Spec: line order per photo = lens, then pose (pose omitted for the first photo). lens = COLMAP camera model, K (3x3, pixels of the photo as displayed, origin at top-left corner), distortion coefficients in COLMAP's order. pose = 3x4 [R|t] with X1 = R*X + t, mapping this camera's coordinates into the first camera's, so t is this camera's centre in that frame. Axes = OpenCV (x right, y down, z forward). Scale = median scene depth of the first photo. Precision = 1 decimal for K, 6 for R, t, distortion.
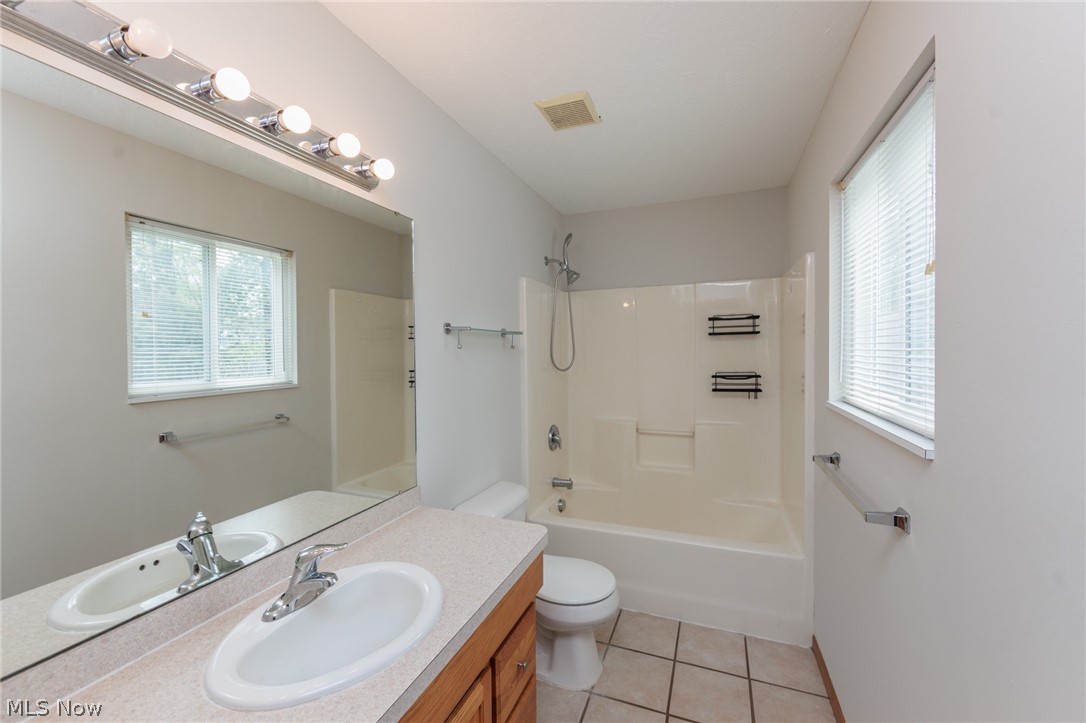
lens RADIAL K [[428.5, 0, 543.0], [0, 428.5, 361.5], [0, 0, 1]] dist [-0.000062, 0.000113]
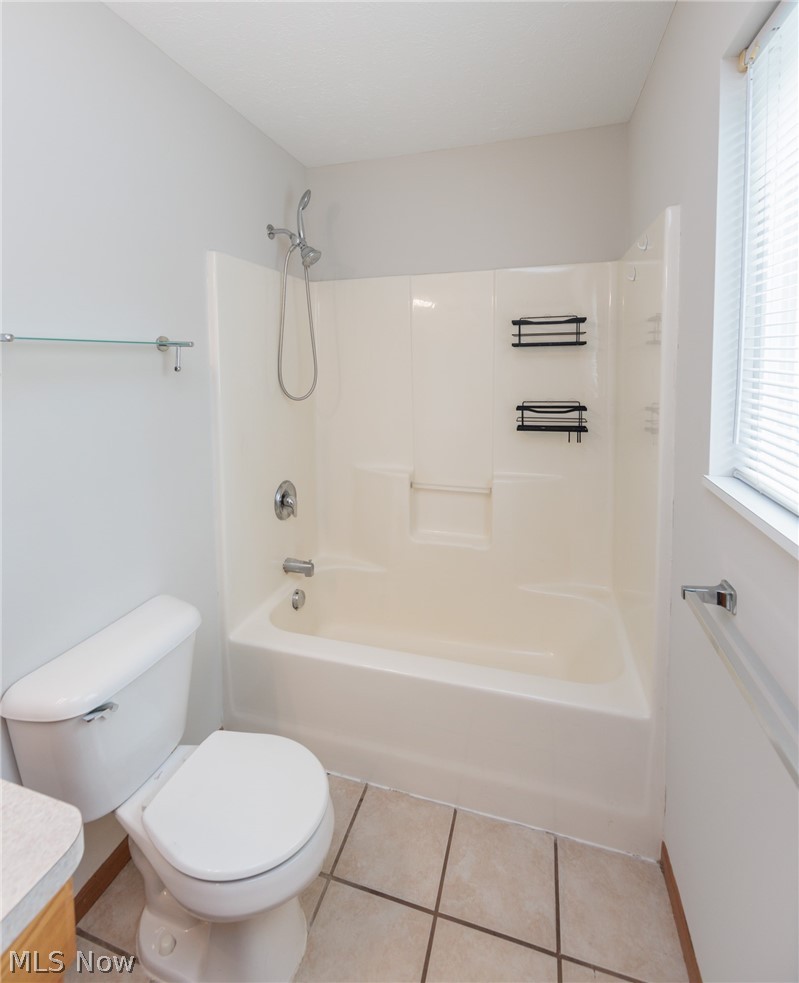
lens RADIAL K [[455.6, 0, 397.8], [0, 455.6, 383.8], [0, 0, 1]] dist [-0.000346, -0.000007]
pose [[0.997120, -0.003489, 0.075762, 0.158225], [0.000821, 0.999379, 0.035225, -0.029682], [-0.075838, -0.035061, 0.996504, 0.309833]]
